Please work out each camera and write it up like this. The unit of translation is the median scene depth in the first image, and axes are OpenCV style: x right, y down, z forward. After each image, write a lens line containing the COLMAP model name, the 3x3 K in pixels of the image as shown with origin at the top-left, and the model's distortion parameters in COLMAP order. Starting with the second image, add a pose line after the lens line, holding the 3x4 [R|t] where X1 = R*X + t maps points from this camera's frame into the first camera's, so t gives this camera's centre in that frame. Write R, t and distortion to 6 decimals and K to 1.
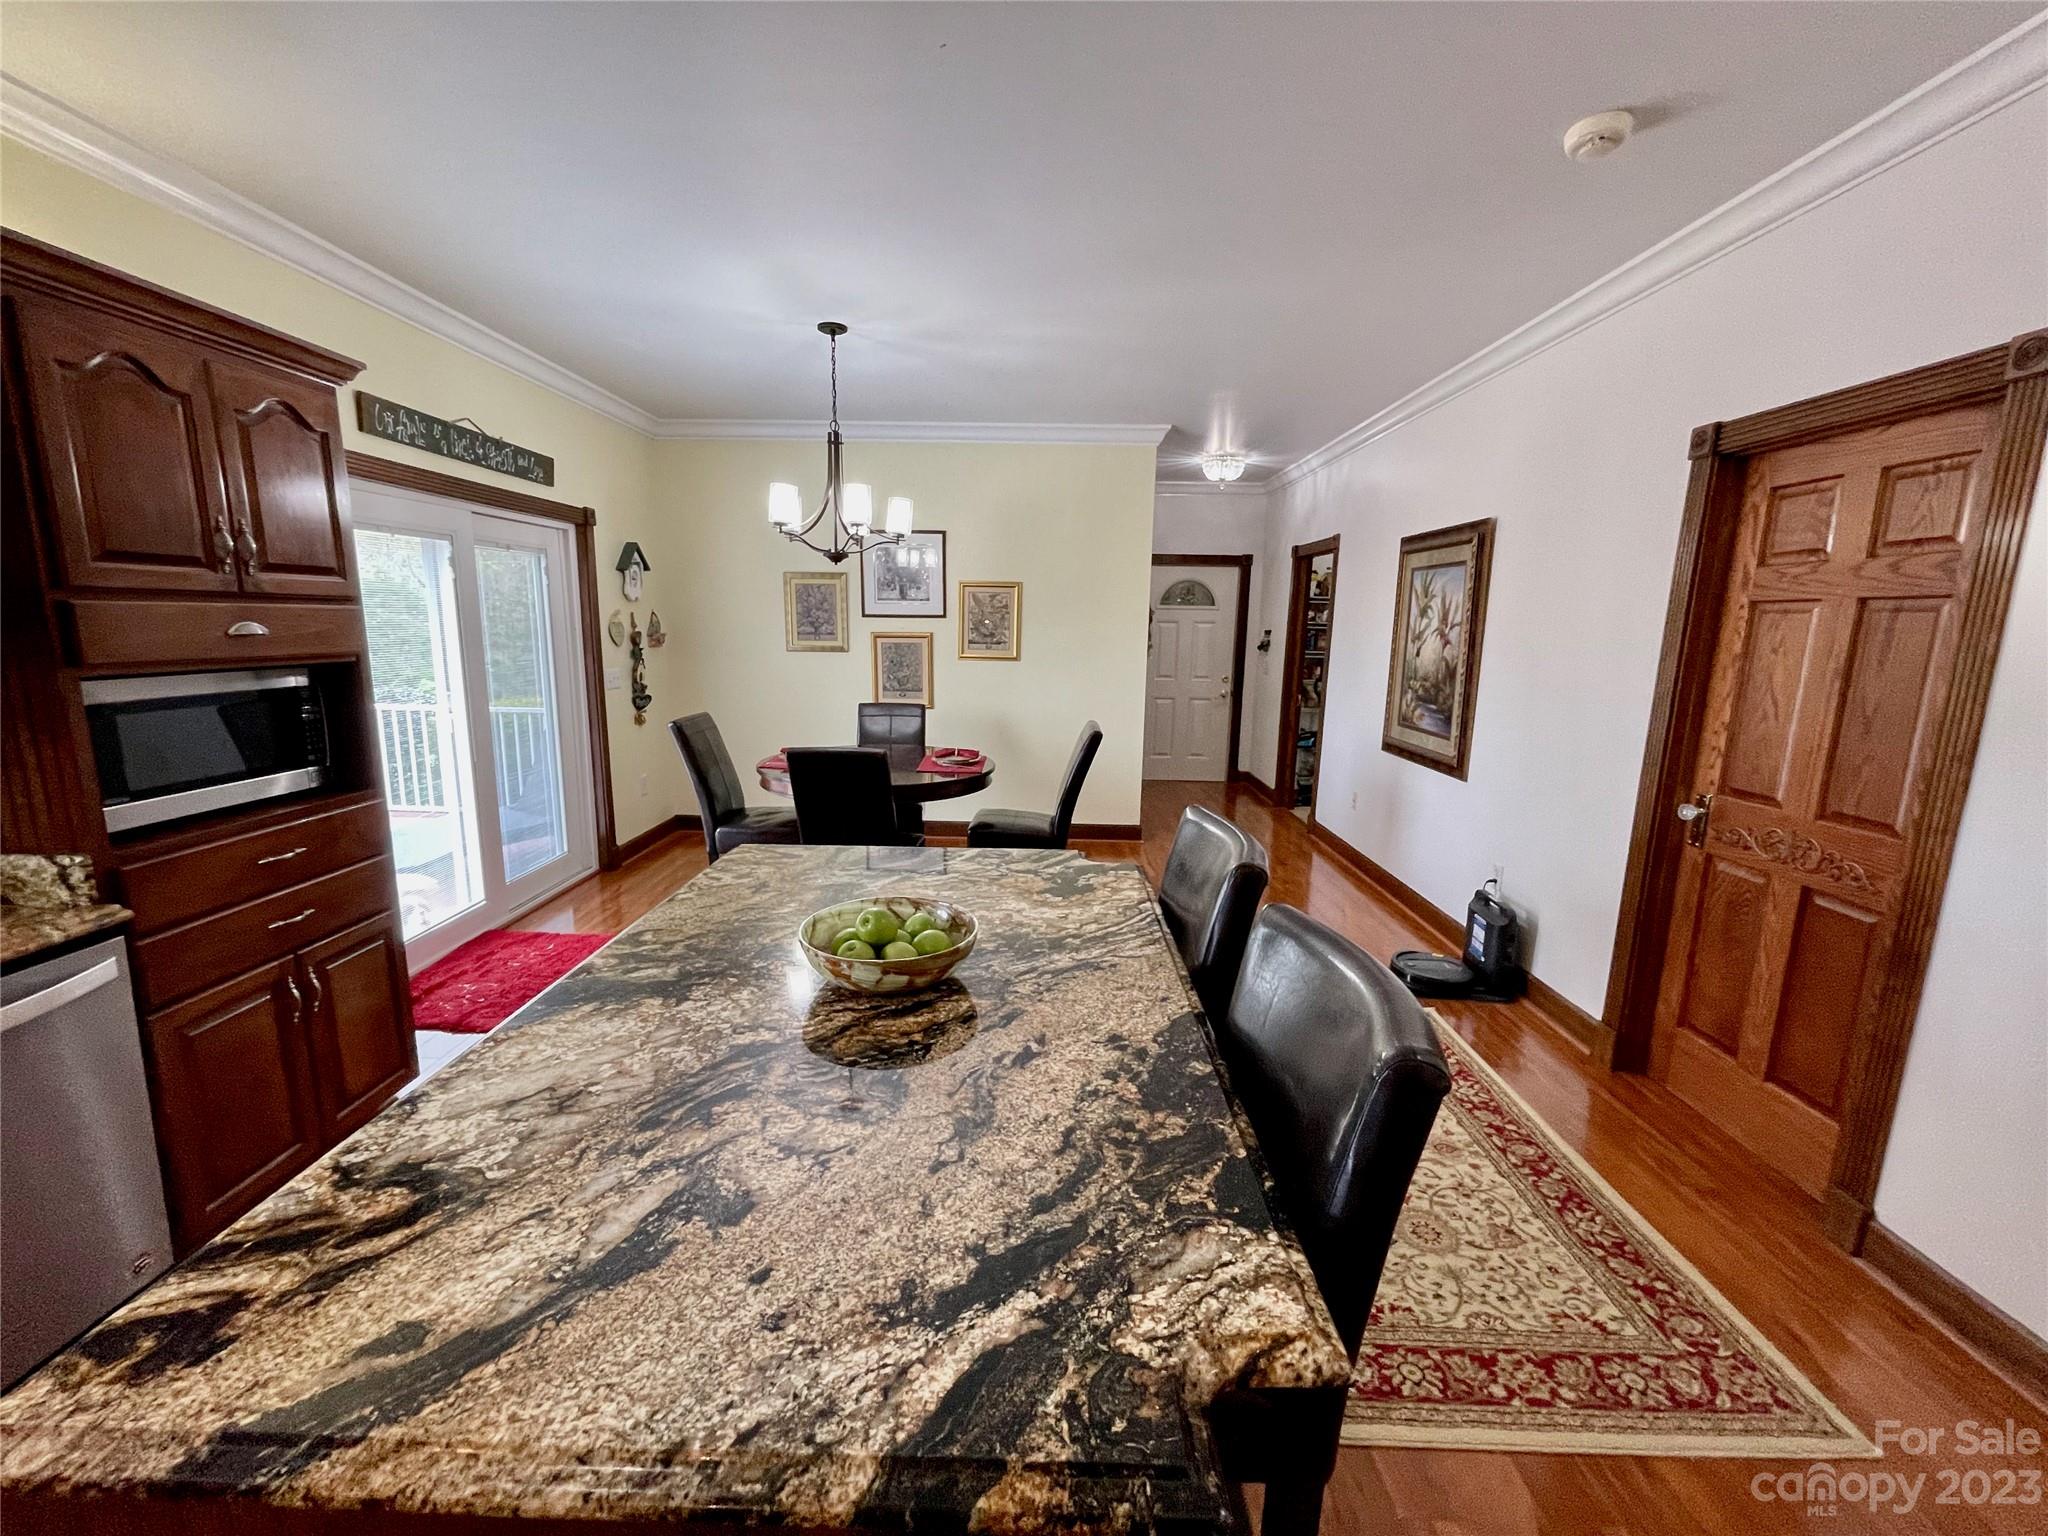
lens RADIAL K [[828.1, 0, 1017.6], [0, 828.1, 770.3], [0, 0, 1]] dist [-0.013817, 0.007073]
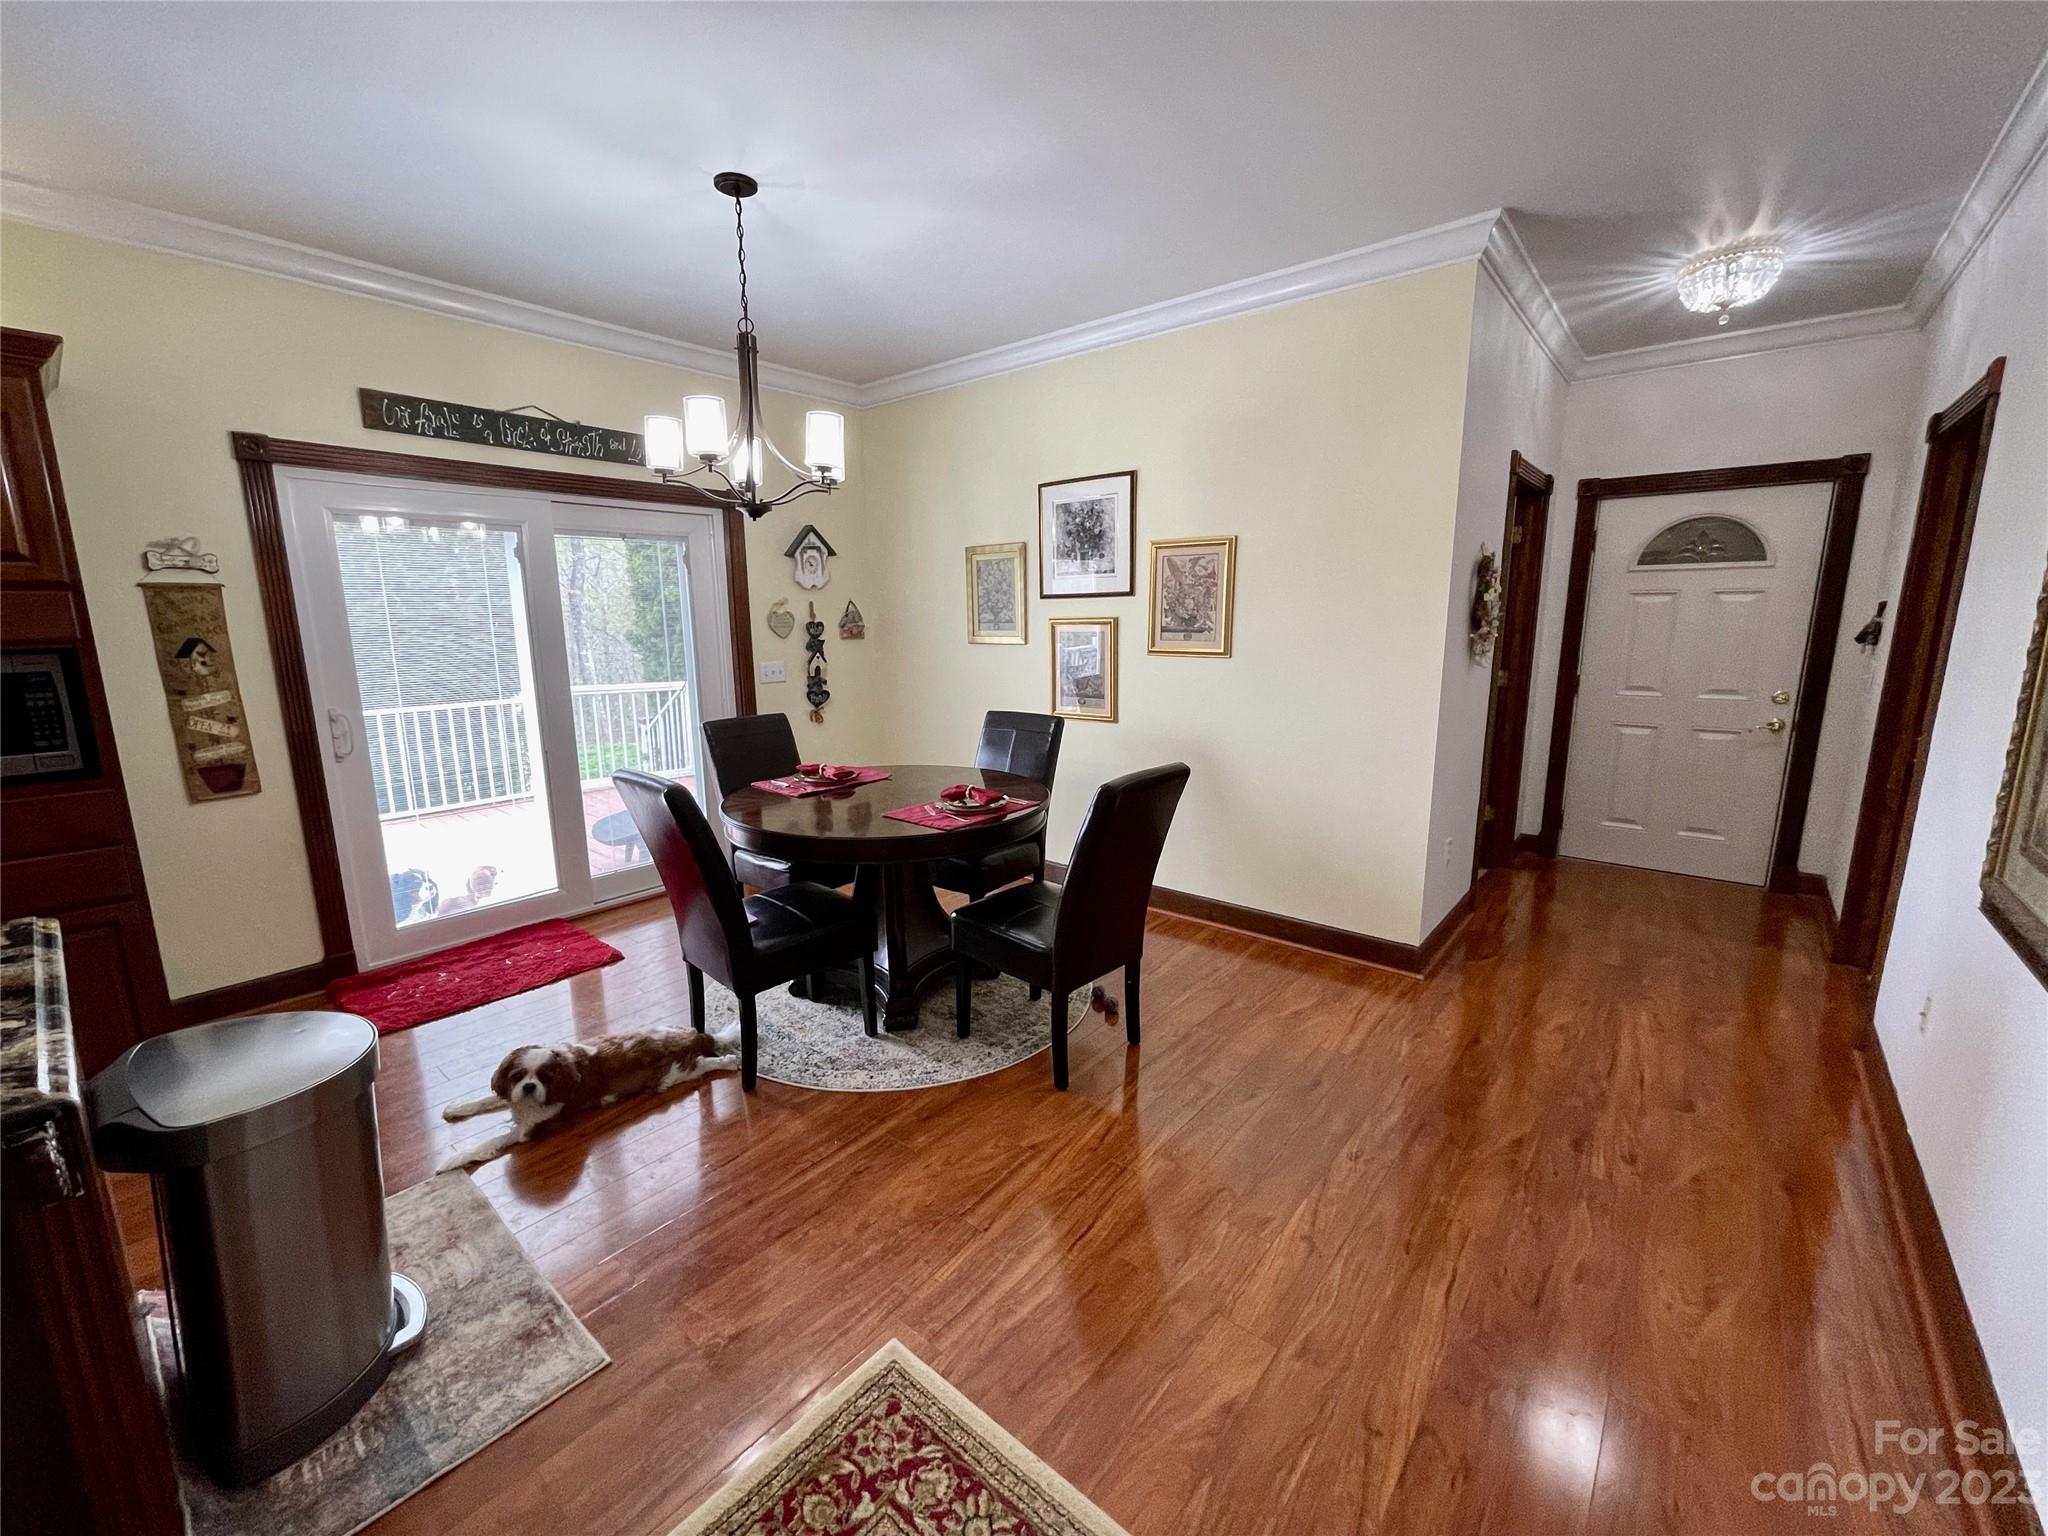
lens RADIAL K [[828.1, 0, 1017.6], [0, 828.1, 770.3], [0, 0, 1]] dist [-0.013817, 0.007073]
pose [[0.776875, 0.094205, -0.622568, 0.380604], [-0.091759, 0.995127, 0.036077, -0.069587], [0.622934, 0.029099, 0.781733, 0.518658]]
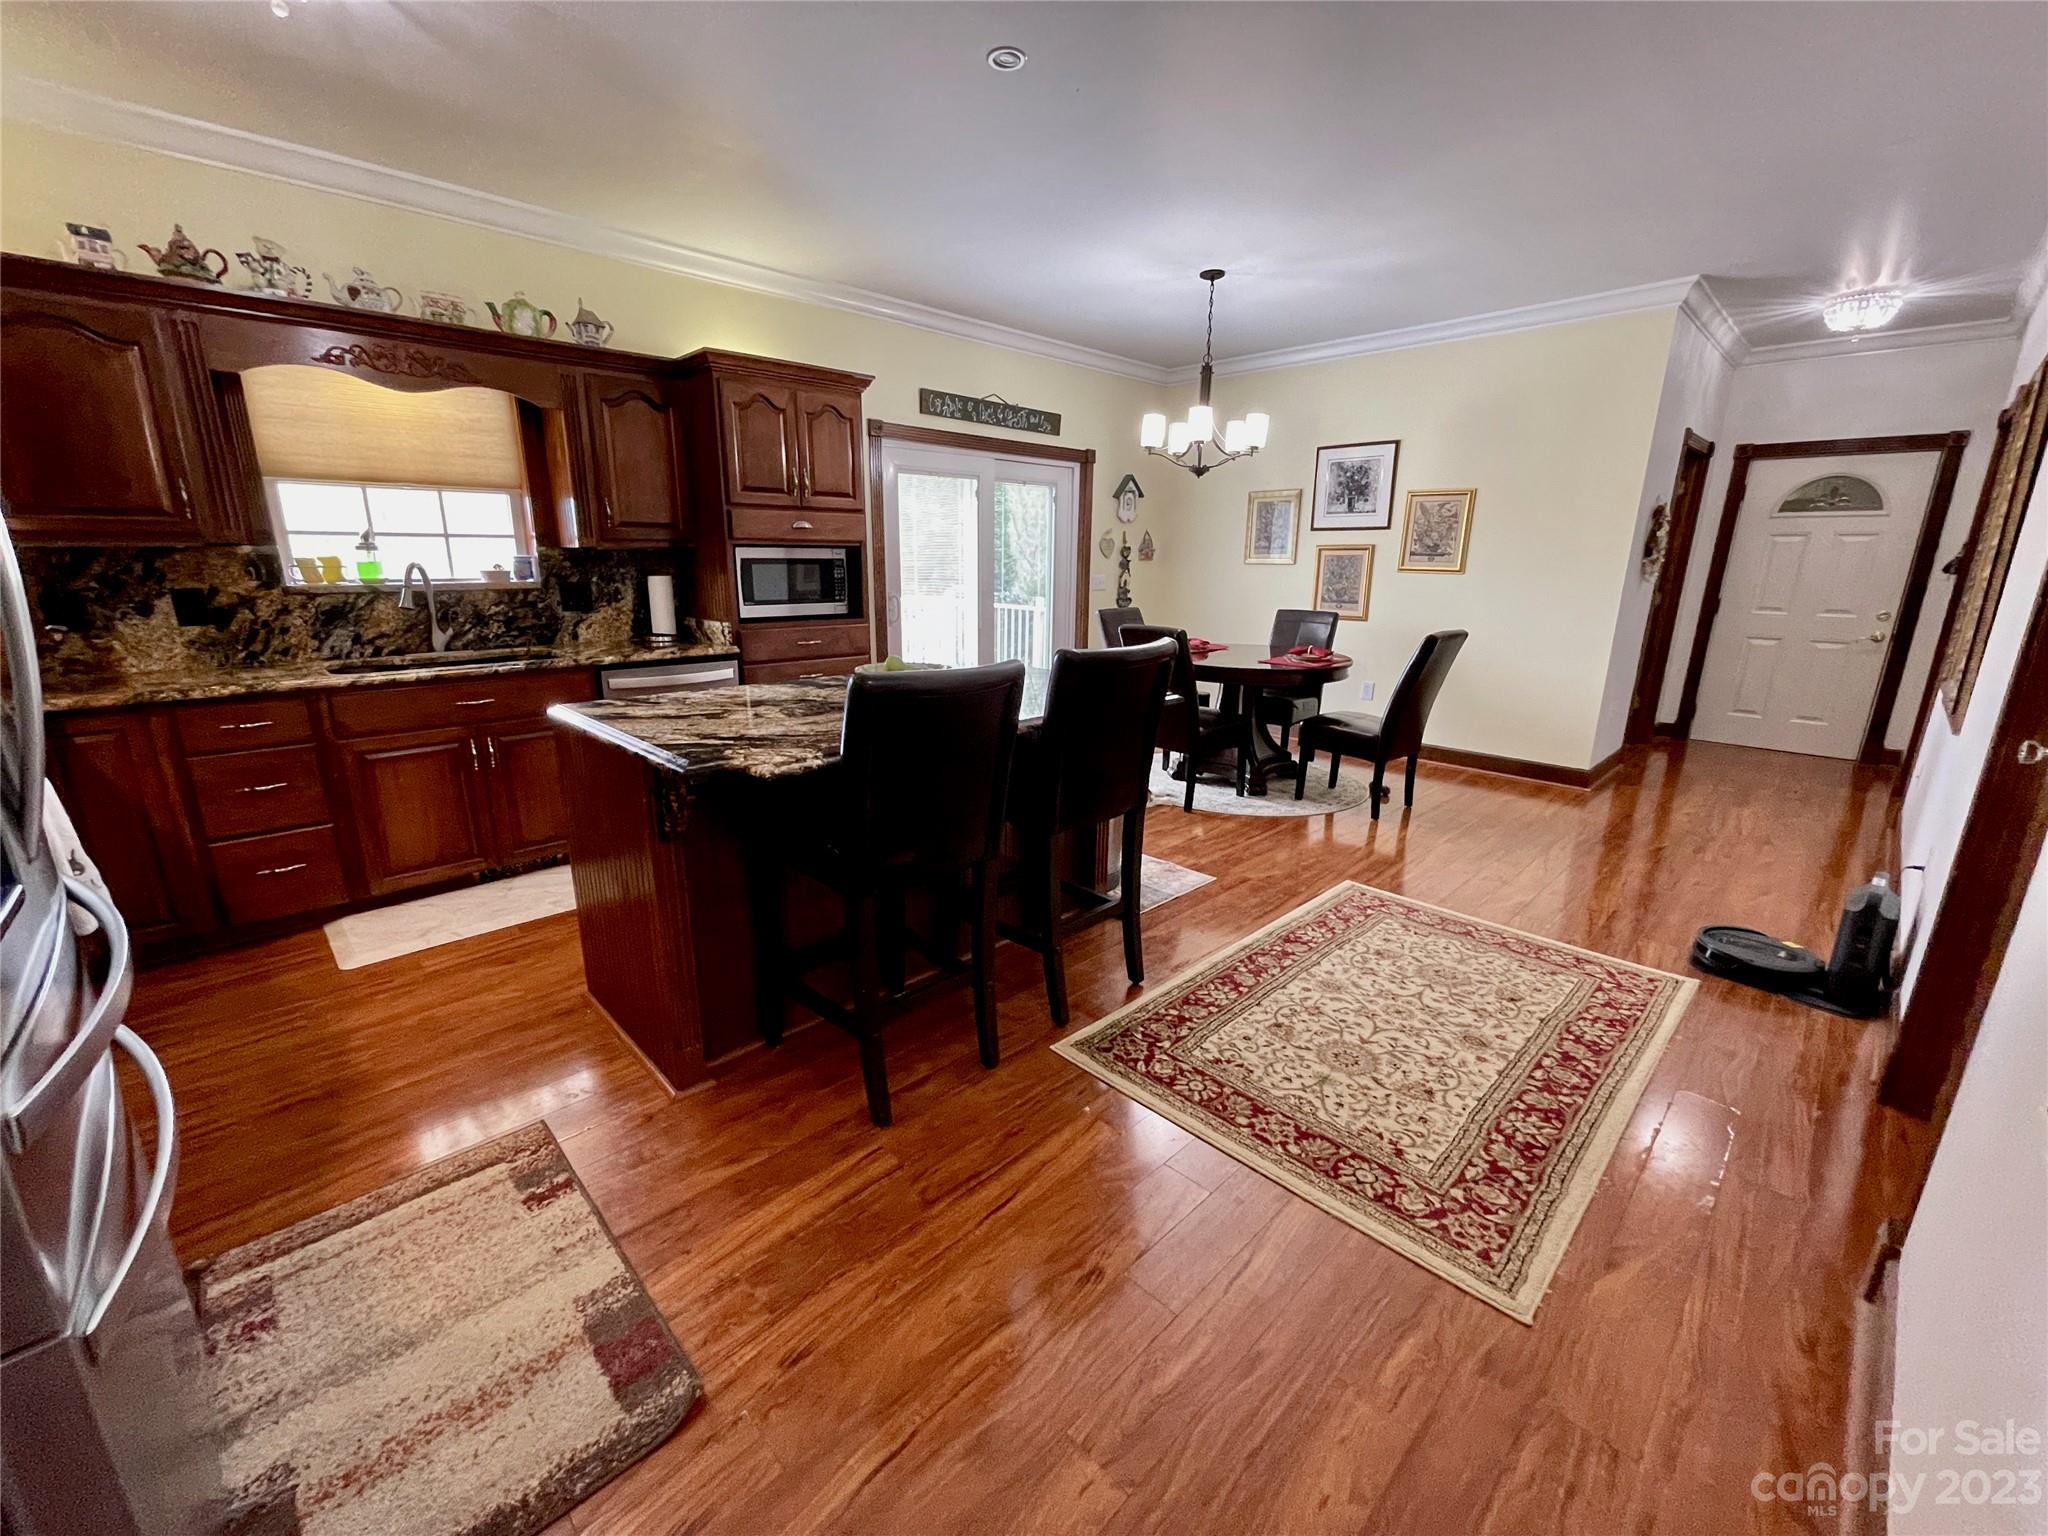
lens RADIAL K [[827.7, 0, 1017.5], [0, 827.7, 774.8], [0, 0, 1]] dist [-0.001401, -0.000401]
pose [[0.709858, 0.171988, -0.683024, 0.432835], [-0.123291, 0.985099, 0.119918, 0.057239], [0.693470, -0.000914, 0.720484, -0.044176]]
